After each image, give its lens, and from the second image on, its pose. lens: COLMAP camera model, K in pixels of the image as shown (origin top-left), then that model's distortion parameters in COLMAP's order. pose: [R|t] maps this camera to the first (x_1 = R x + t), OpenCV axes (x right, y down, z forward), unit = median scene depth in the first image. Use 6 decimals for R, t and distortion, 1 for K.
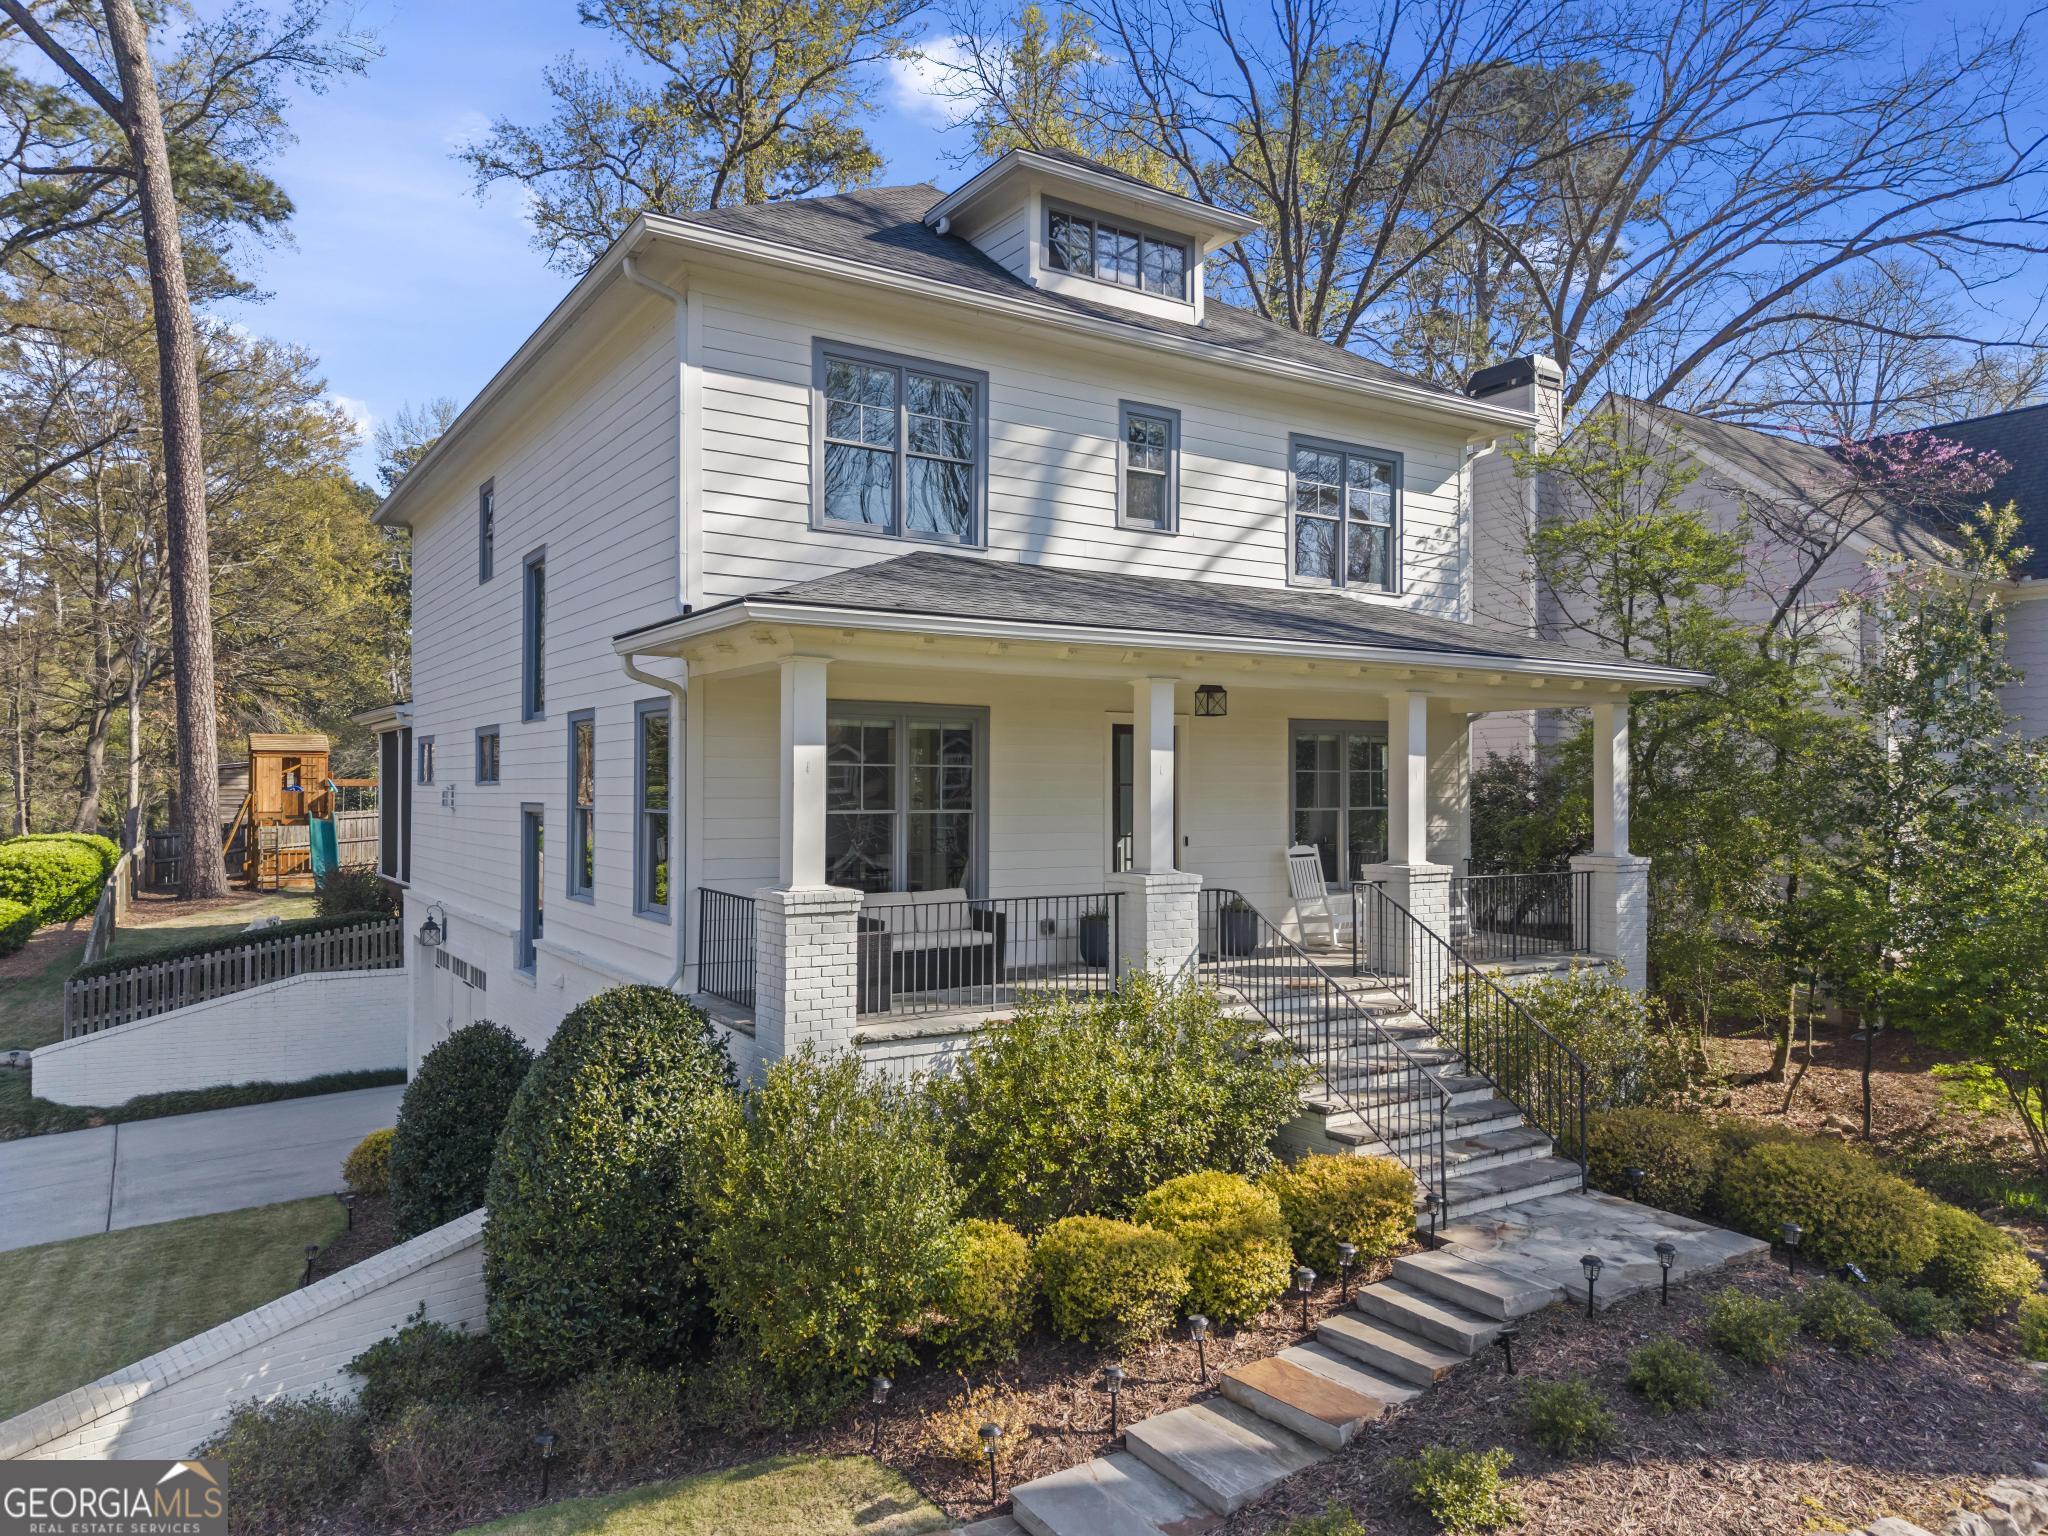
lens RADIAL K [[1392.4, 0, 1024.0], [0, 1392.4, 768.0], [0, 0, 1]] dist [0.004924, 0.000808]
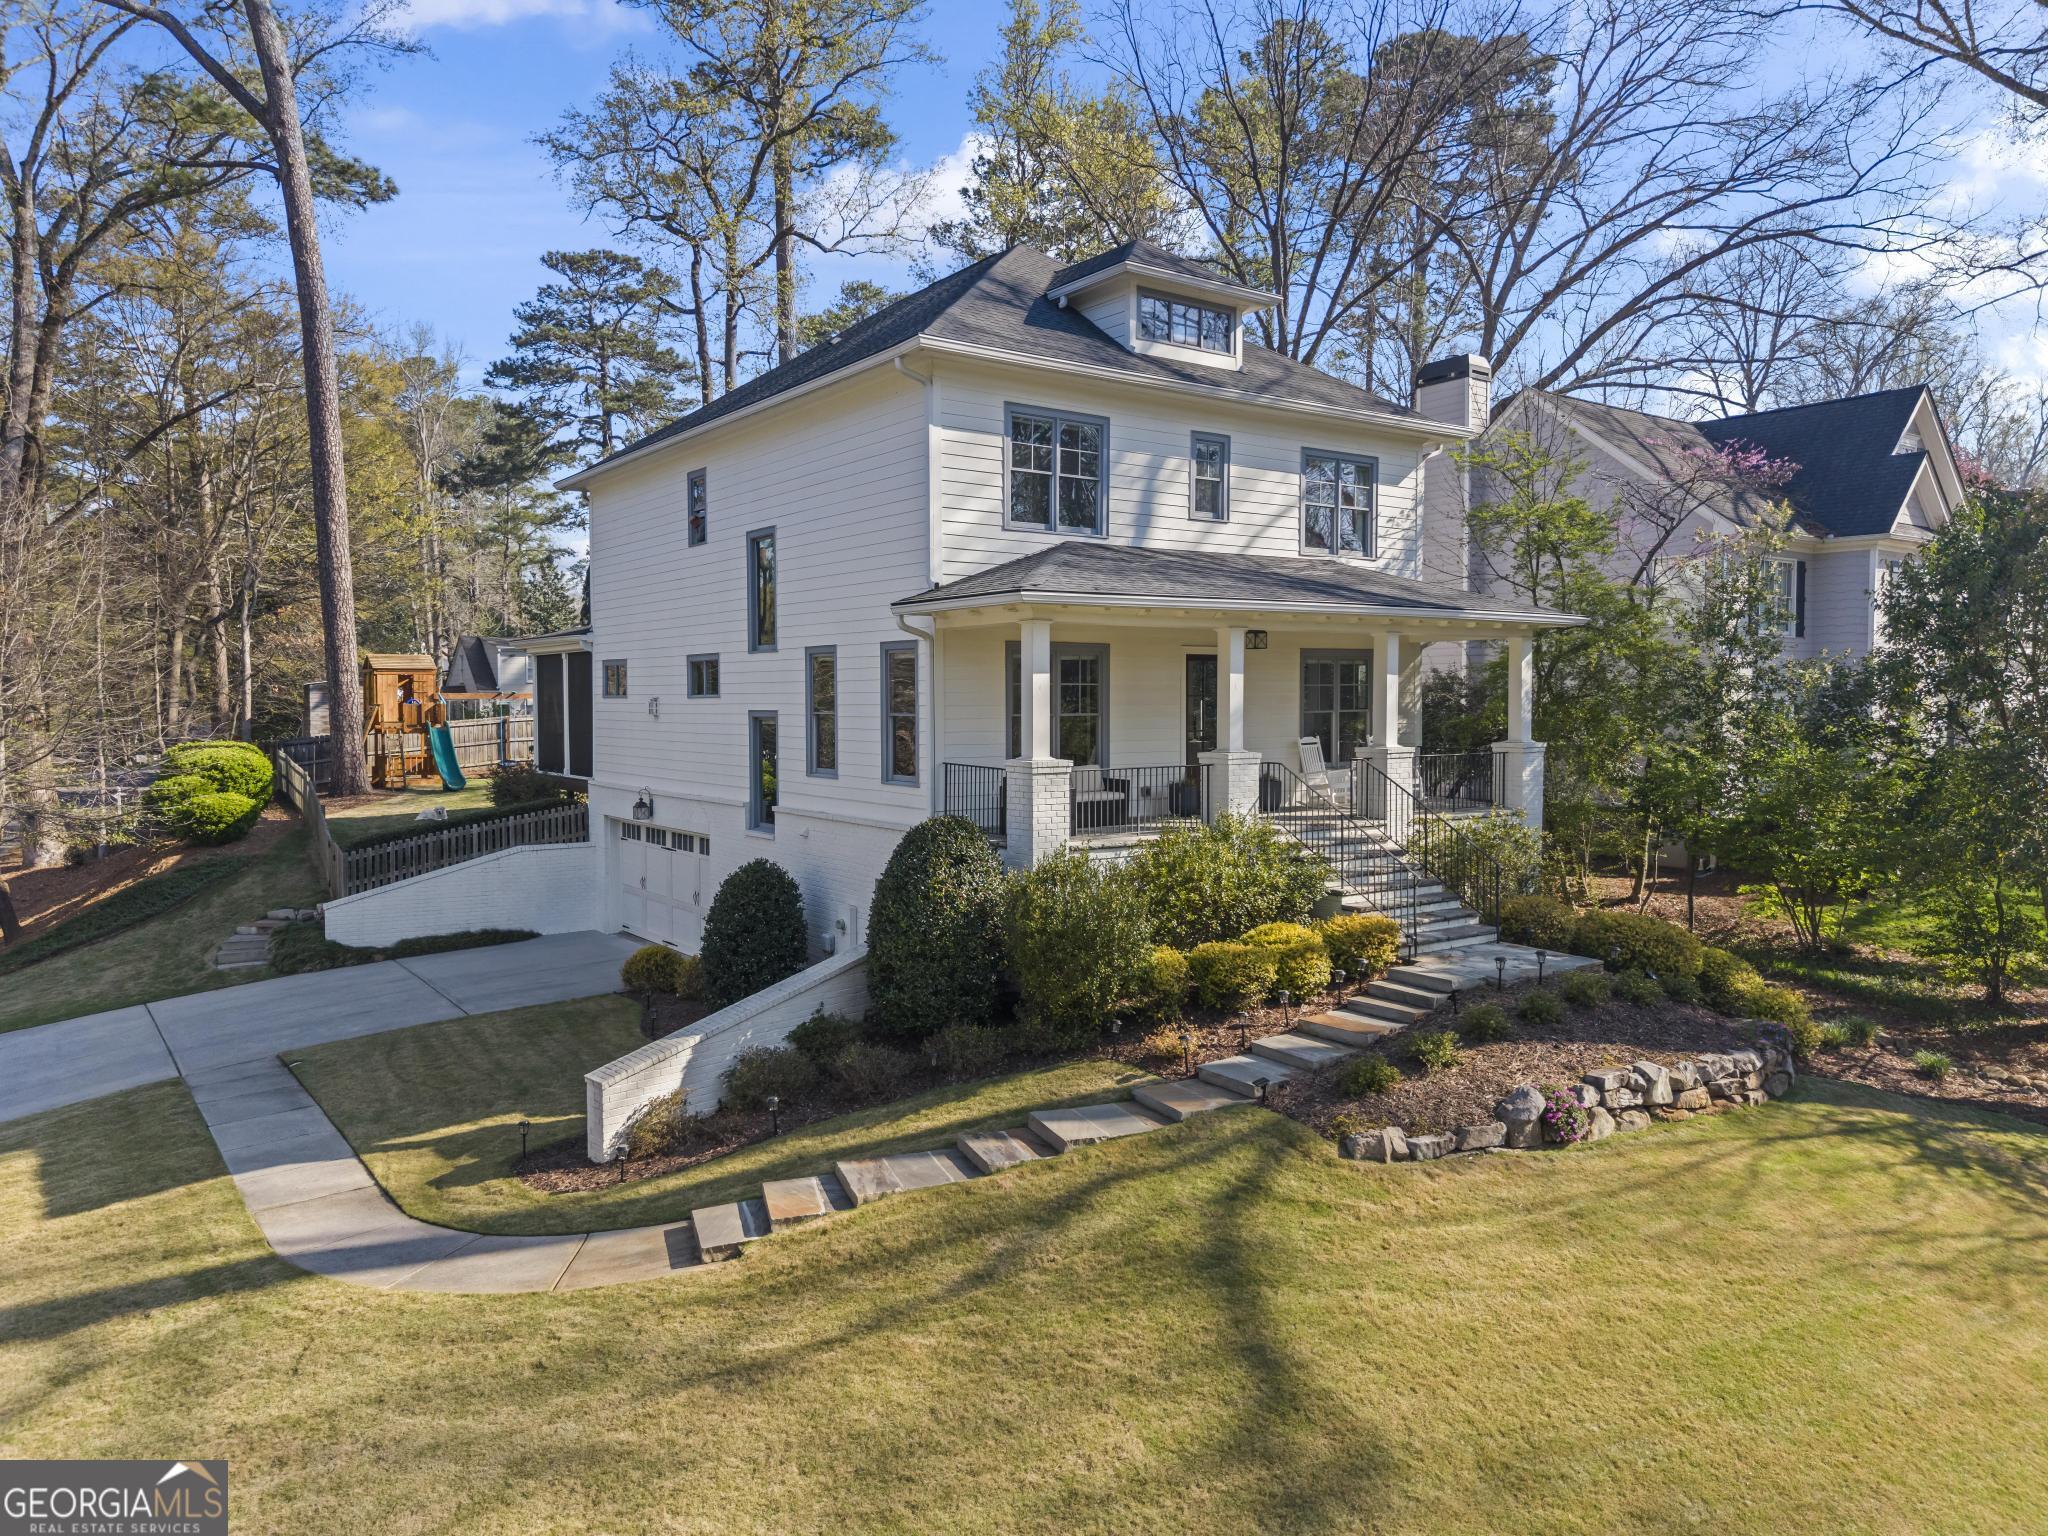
lens RADIAL K [[1397.9, 0, 1019.4], [0, 1397.9, 747.7], [0, 0, 1]] dist [0.013151, -0.000561]
pose [[0.998875, -0.007115, 0.046875, -0.169063], [0.004792, 0.998764, 0.049475, -0.005661], [-0.047169, -0.049195, 0.997675, -0.435088]]
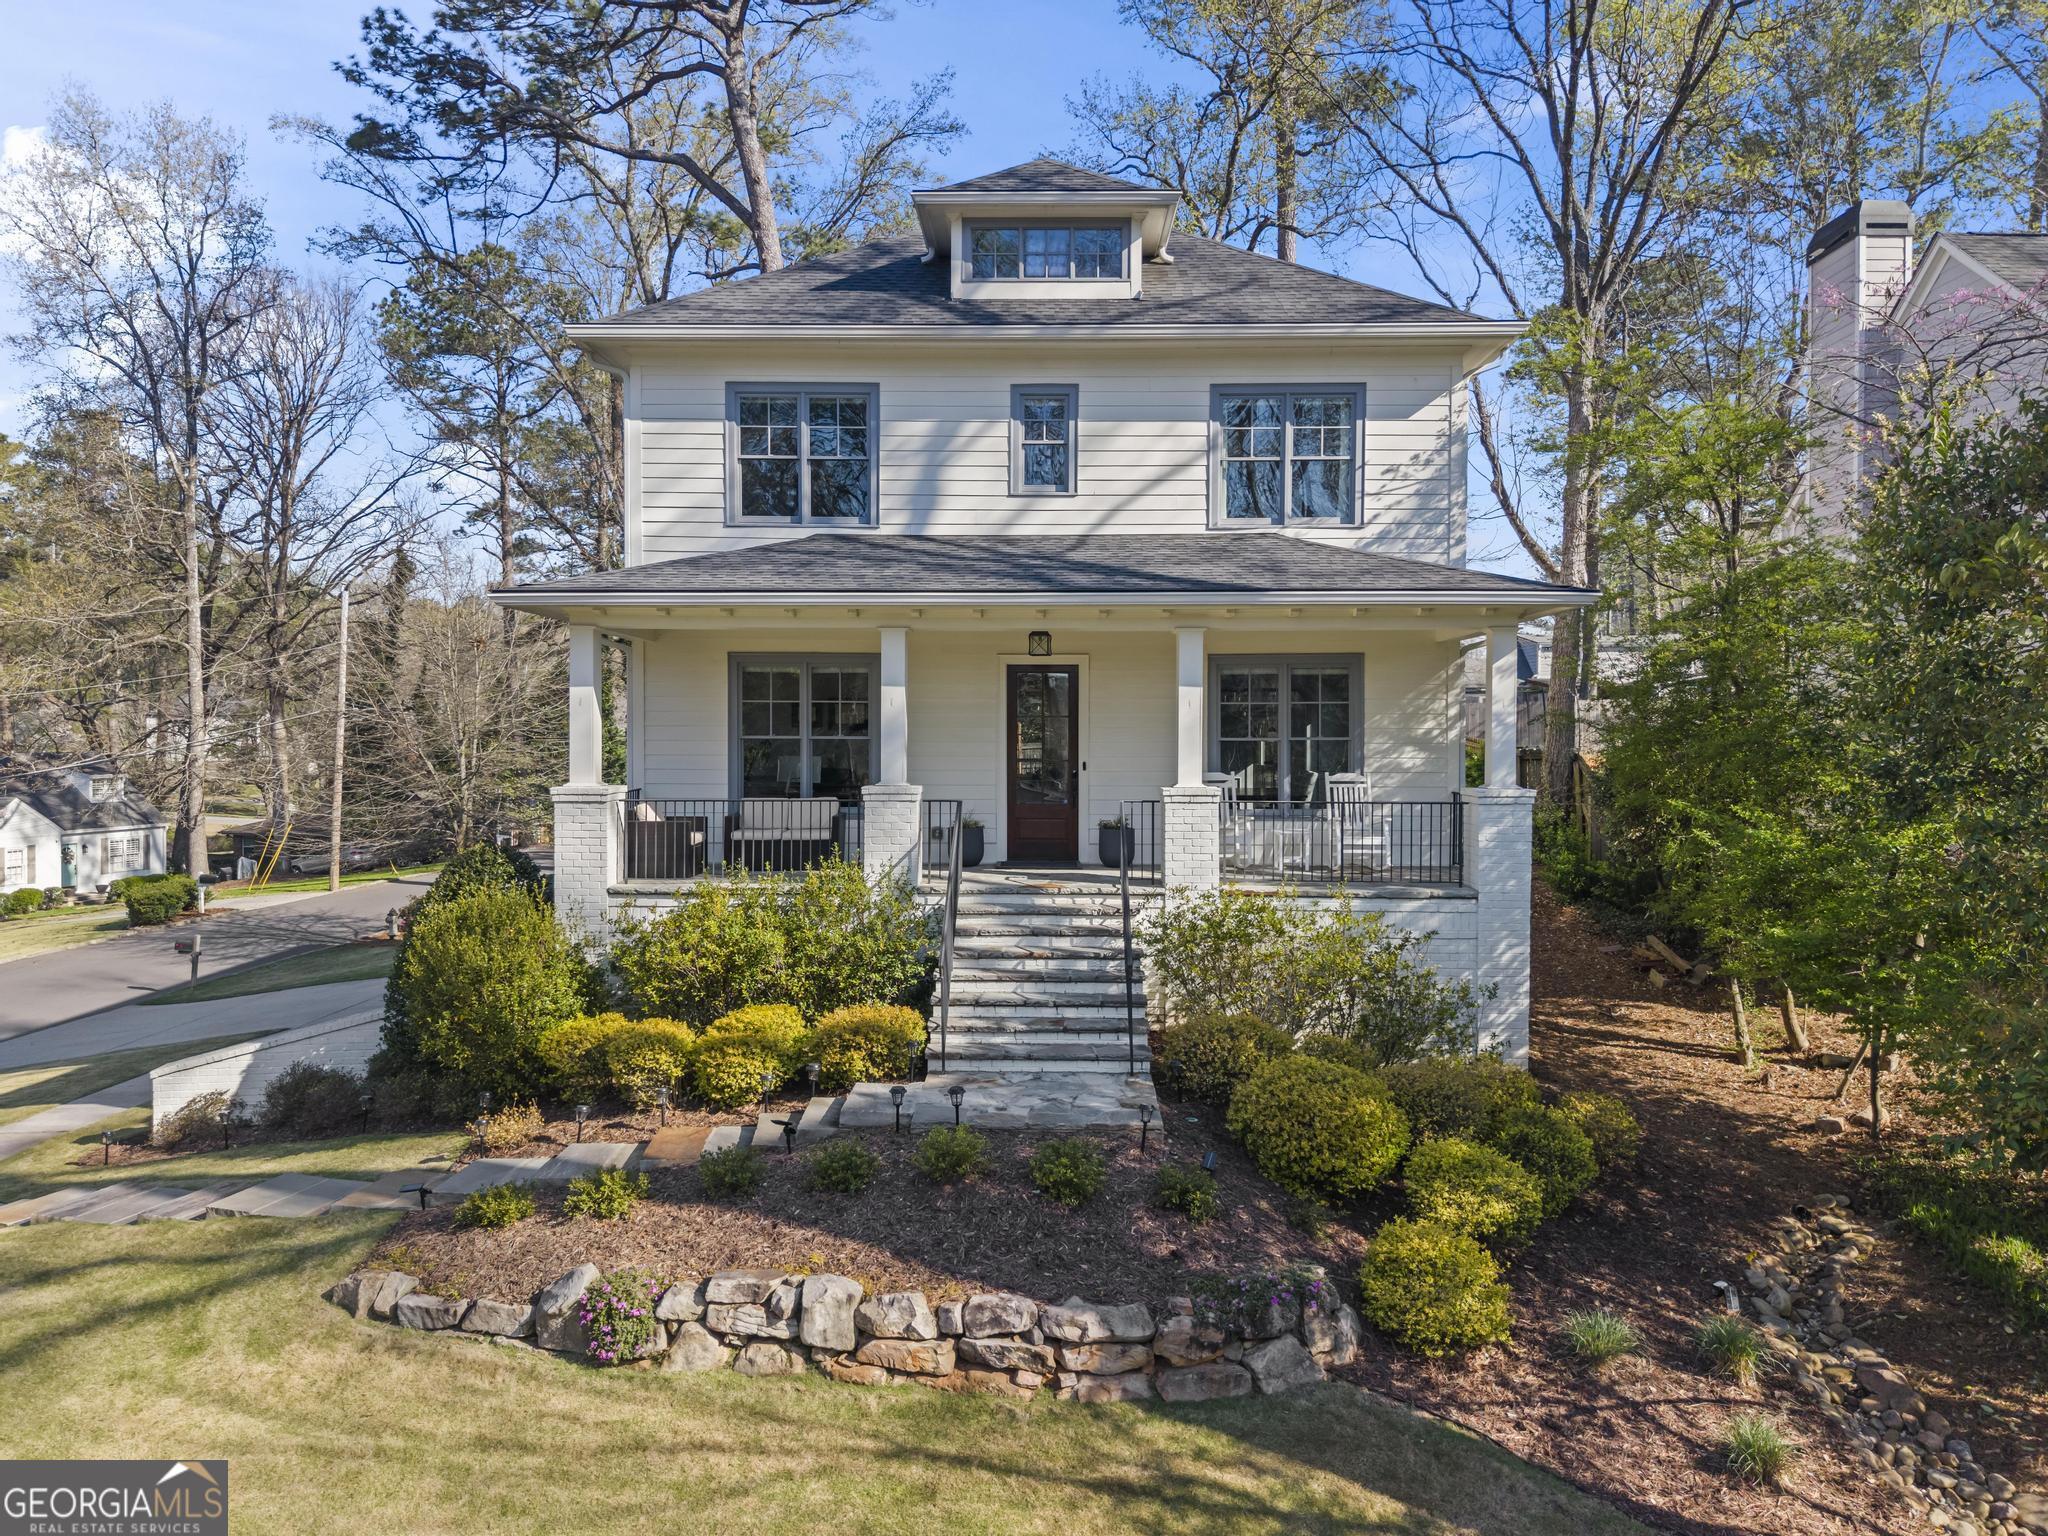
lens RADIAL K [[1443.5, 0, 1020.1], [0, 1443.5, 731.6], [0, 0, 1]] dist [0.005779, 0.001100]
pose [[0.826272, 0.000753, -0.563271, 0.696833], [0.004280, 0.999962, 0.007615, 0.015456], [0.563255, -0.008703, 0.826237, 0.003239]]
